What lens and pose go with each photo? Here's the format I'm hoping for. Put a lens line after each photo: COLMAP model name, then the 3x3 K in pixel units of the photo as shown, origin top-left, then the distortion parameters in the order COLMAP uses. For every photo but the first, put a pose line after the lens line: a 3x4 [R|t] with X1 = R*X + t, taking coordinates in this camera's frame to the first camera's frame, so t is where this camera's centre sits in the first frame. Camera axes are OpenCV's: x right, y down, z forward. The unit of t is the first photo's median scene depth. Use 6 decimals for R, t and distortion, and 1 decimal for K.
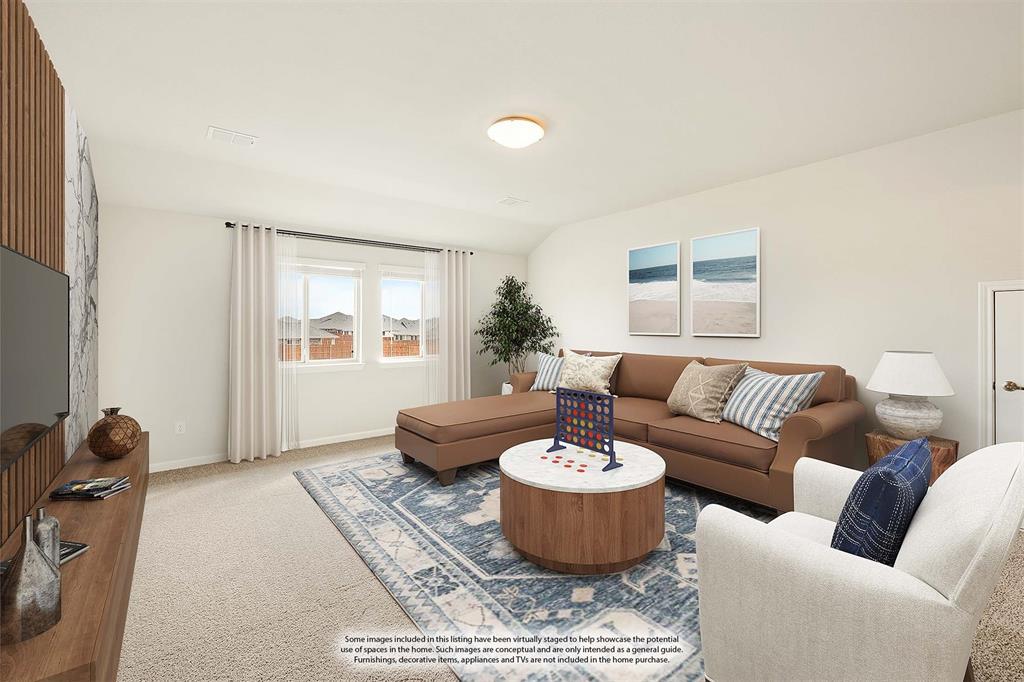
lens RADIAL K [[431.7, 0, 512.3], [0, 431.7, 323.0], [0, 0, 1]] dist [-0.001453, 0.000023]
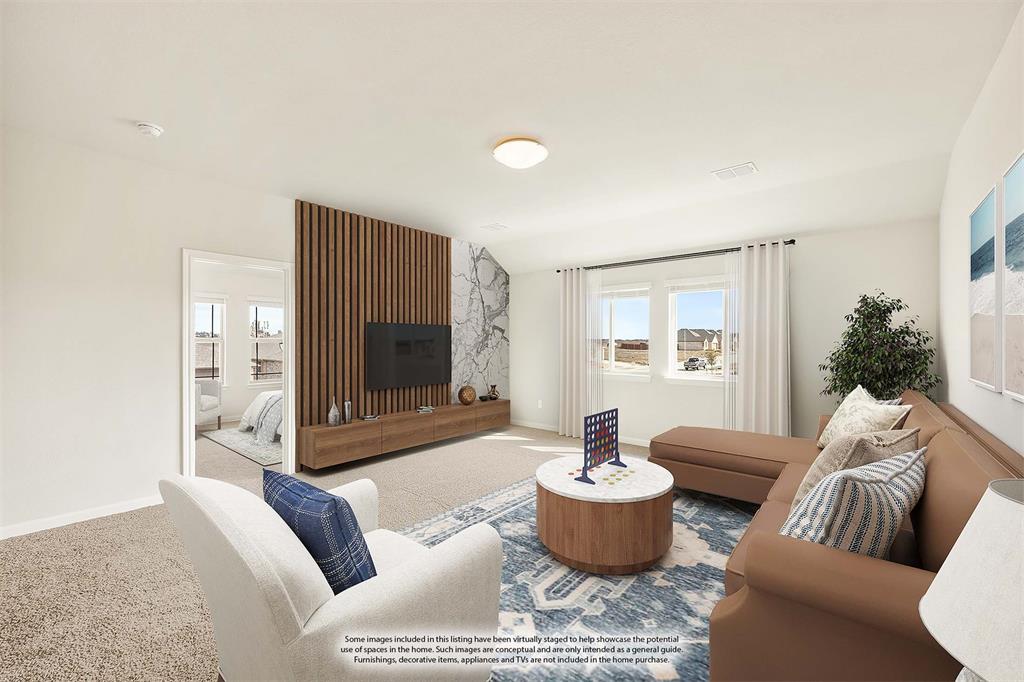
lens RADIAL K [[418.8, 0, 507.9], [0, 418.8, 340.4], [0, 0, 1]] dist [-0.000901, -0.000062]
pose [[0.199976, 0.004297, -0.979791, 0.859722], [0.009435, 0.999936, 0.006311, 0.005229], [0.979755, -0.010506, 0.199922, 0.597011]]
